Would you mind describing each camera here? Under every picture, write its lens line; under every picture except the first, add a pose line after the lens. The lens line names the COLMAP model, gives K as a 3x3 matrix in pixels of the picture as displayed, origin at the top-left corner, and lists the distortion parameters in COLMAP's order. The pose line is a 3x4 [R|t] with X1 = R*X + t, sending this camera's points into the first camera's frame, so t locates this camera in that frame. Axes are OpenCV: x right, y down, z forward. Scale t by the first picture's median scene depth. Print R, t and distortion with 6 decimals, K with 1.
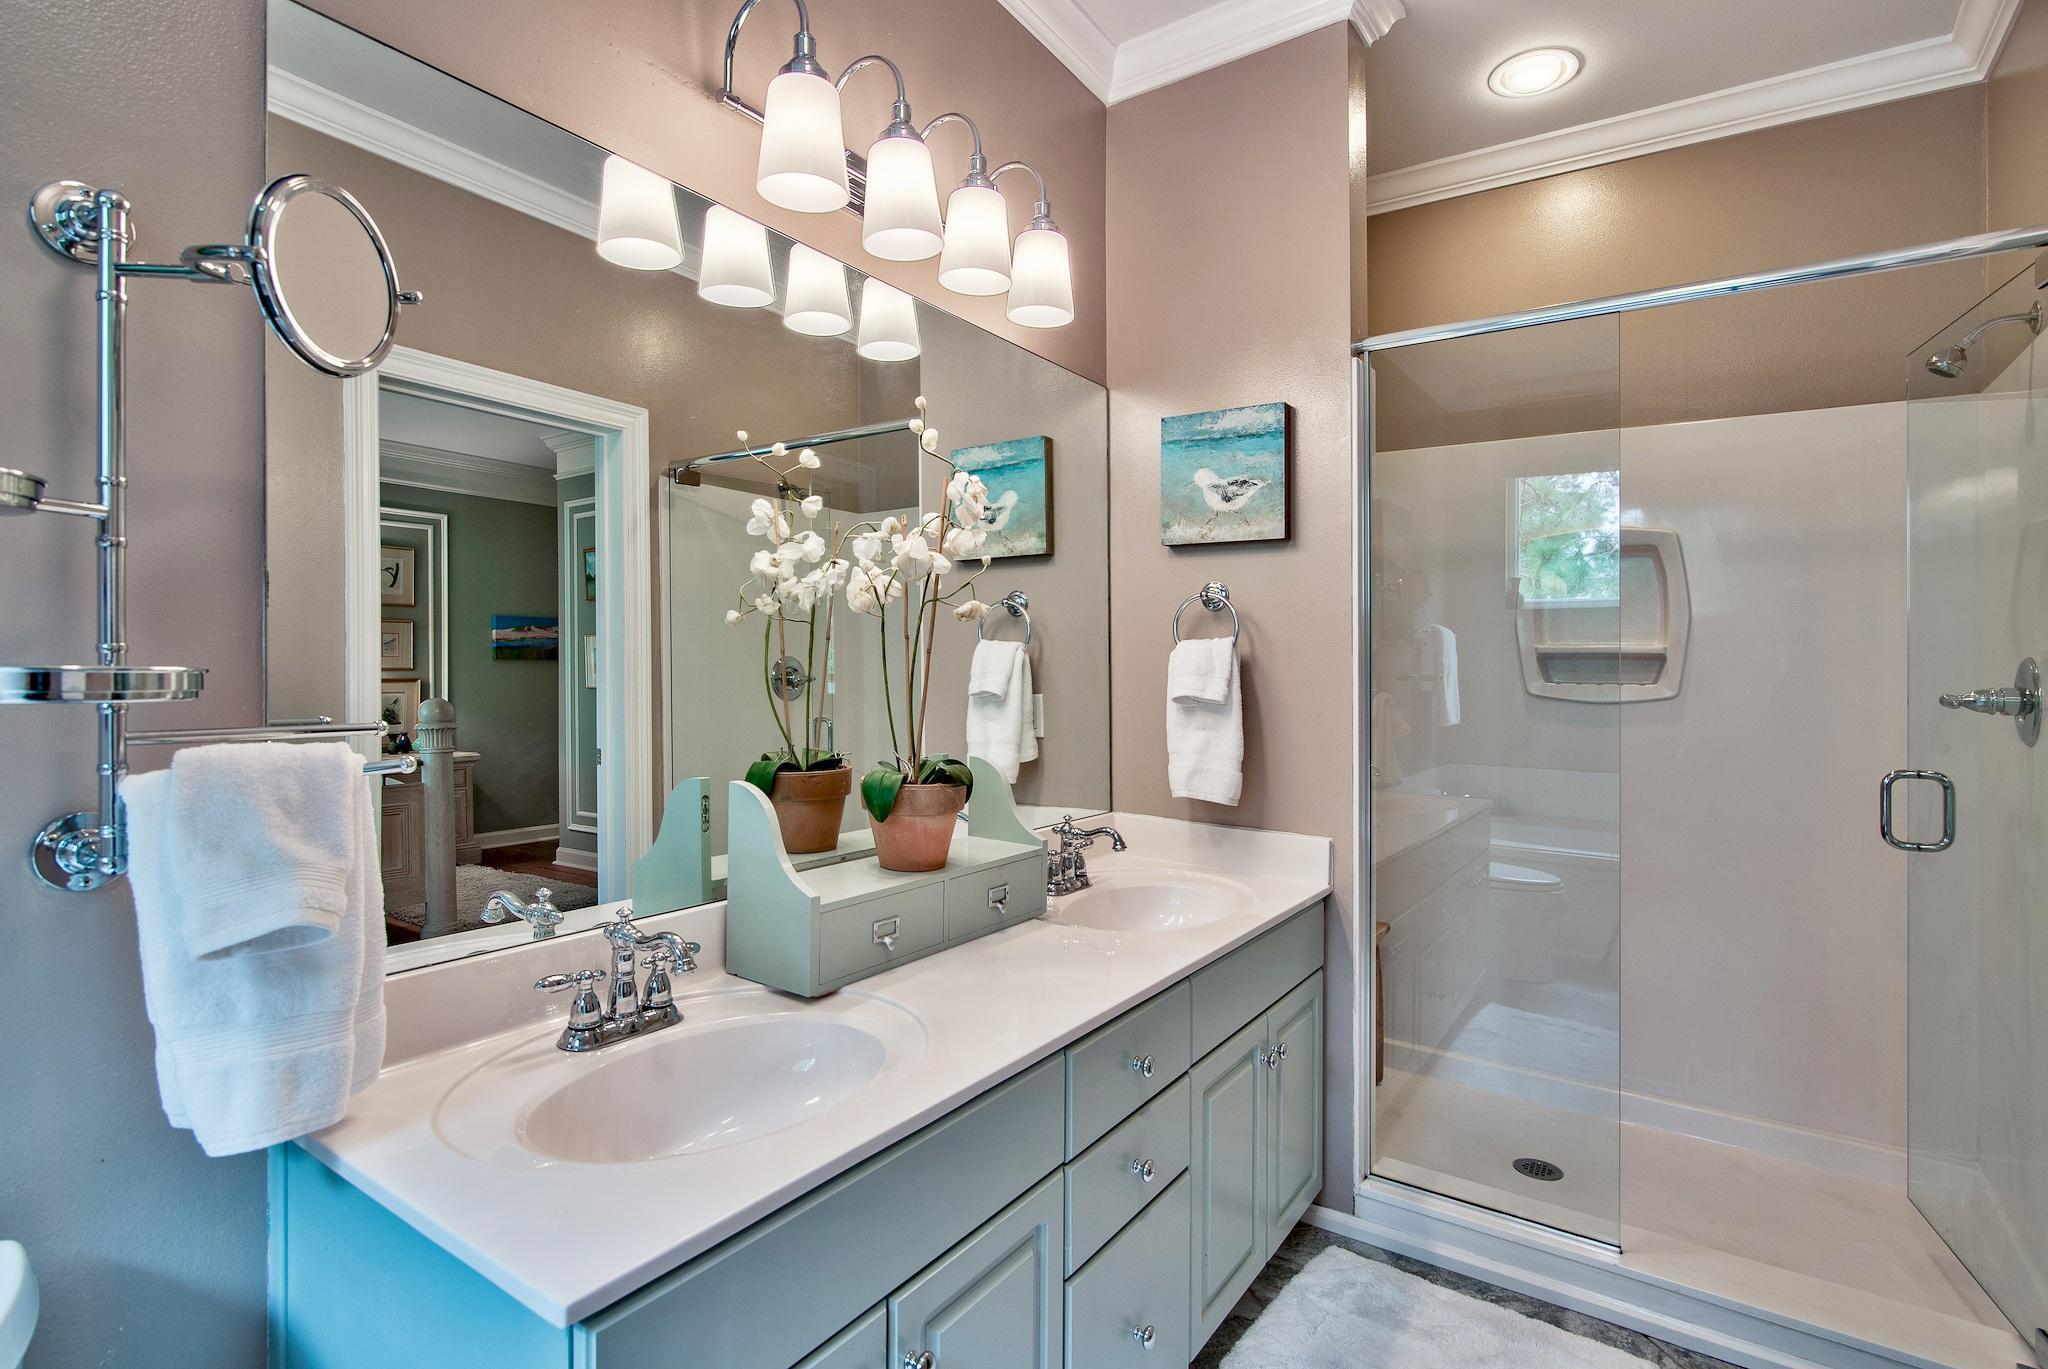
lens RADIAL K [[1001.7, 0, 1034.5], [0, 1001.7, 677.5], [0, 0, 1]] dist [-0.003439, -0.000494]
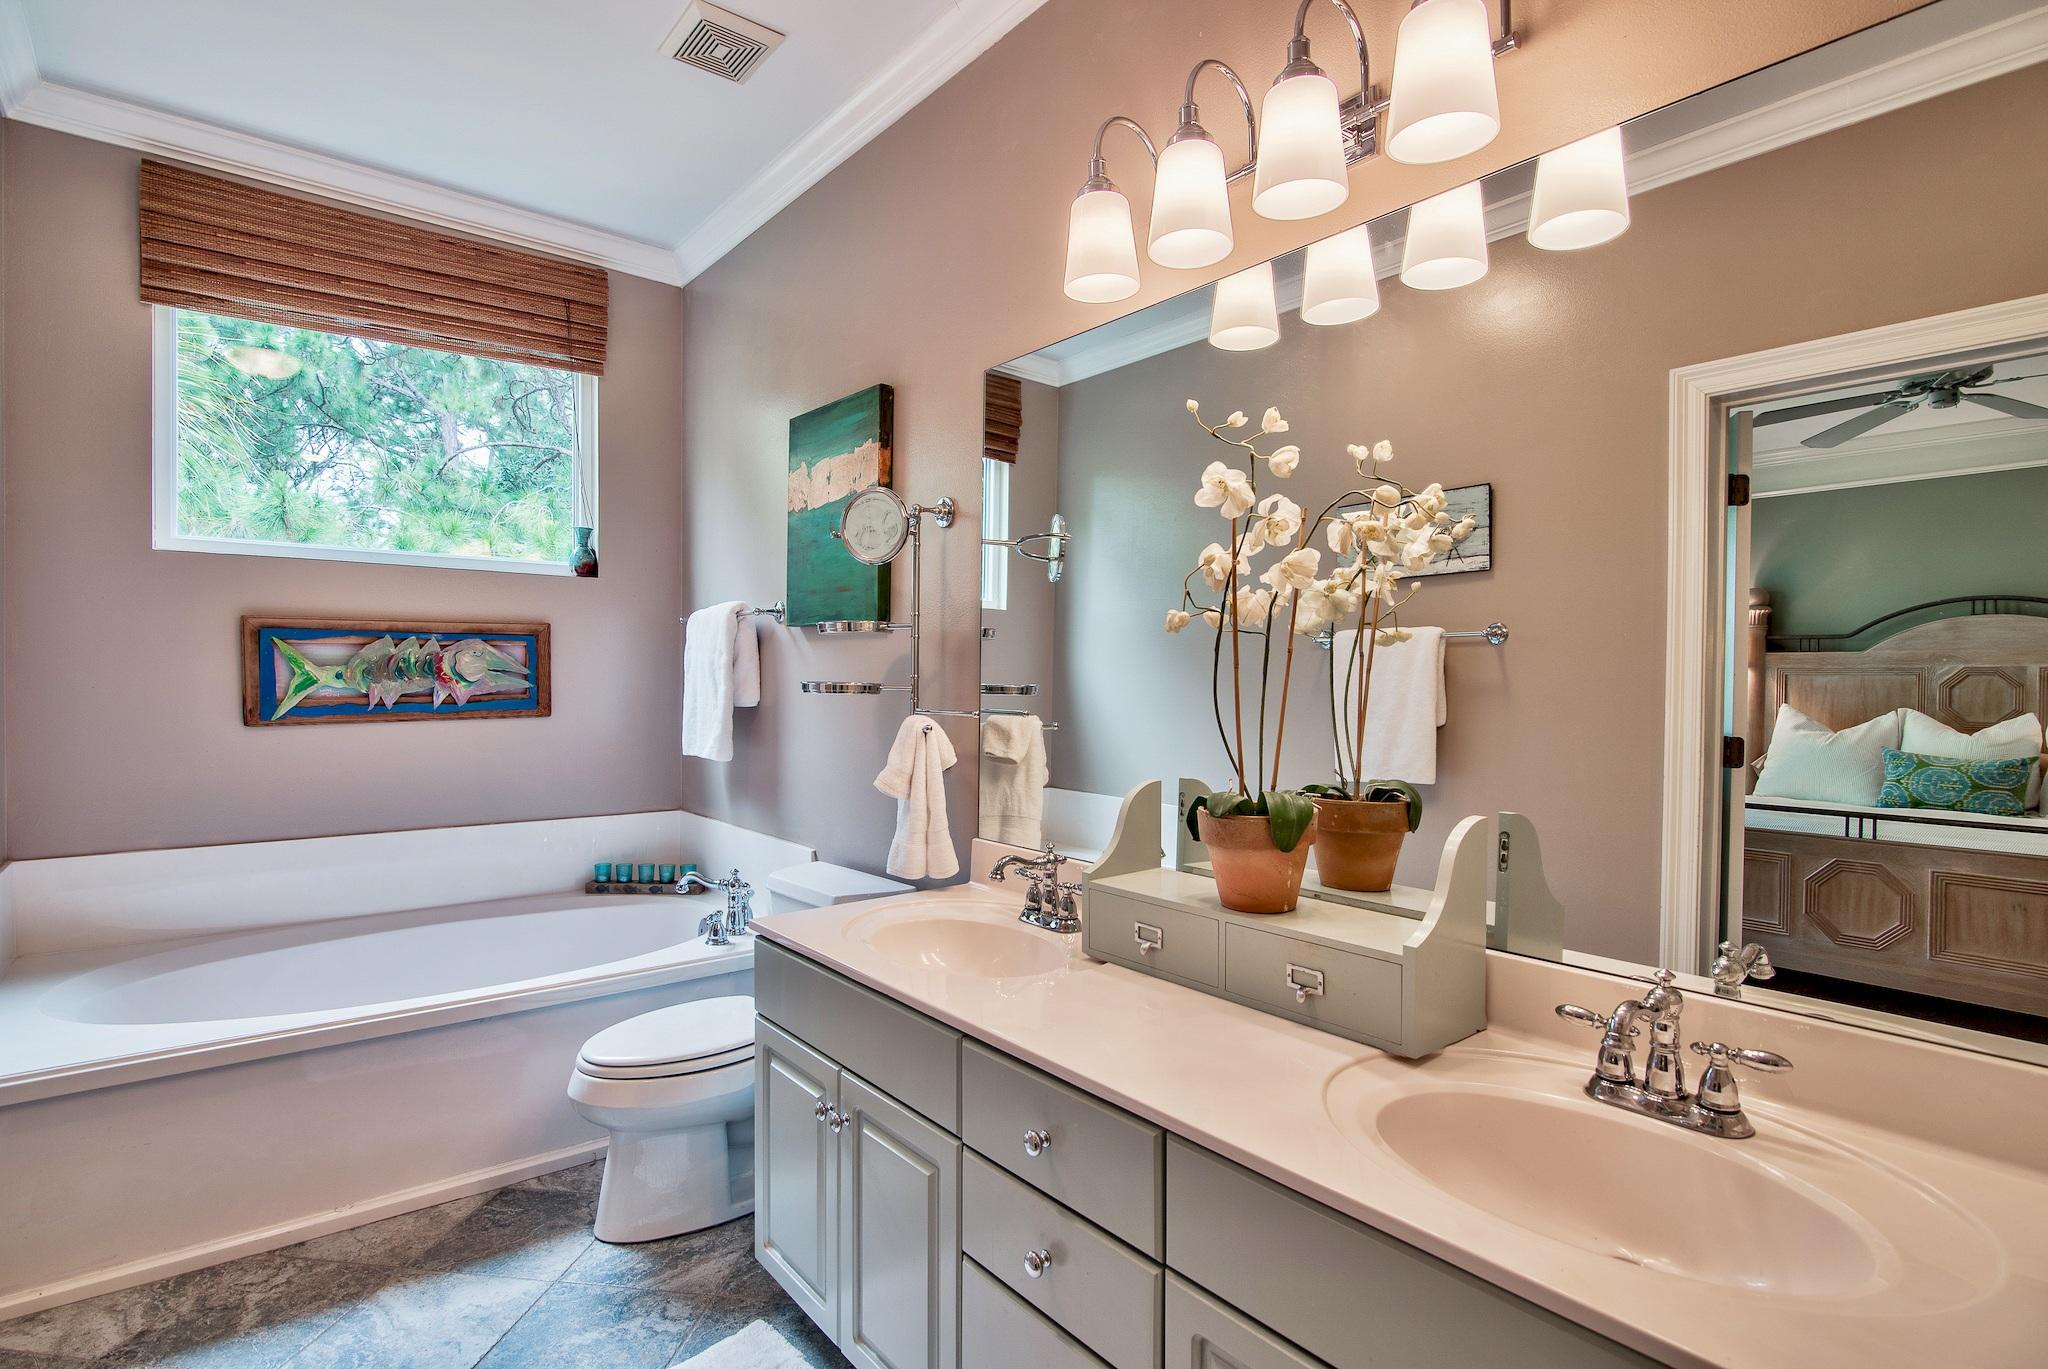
lens RADIAL K [[1001.7, 0, 1034.5], [0, 1001.7, 677.5], [0, 0, 1]] dist [-0.003439, -0.000494]
pose [[-0.279949, -0.009628, -0.959967, 0.794629], [-0.007837, 0.999939, -0.007743, -0.001964], [0.959983, 0.005356, -0.280008, 1.046952]]
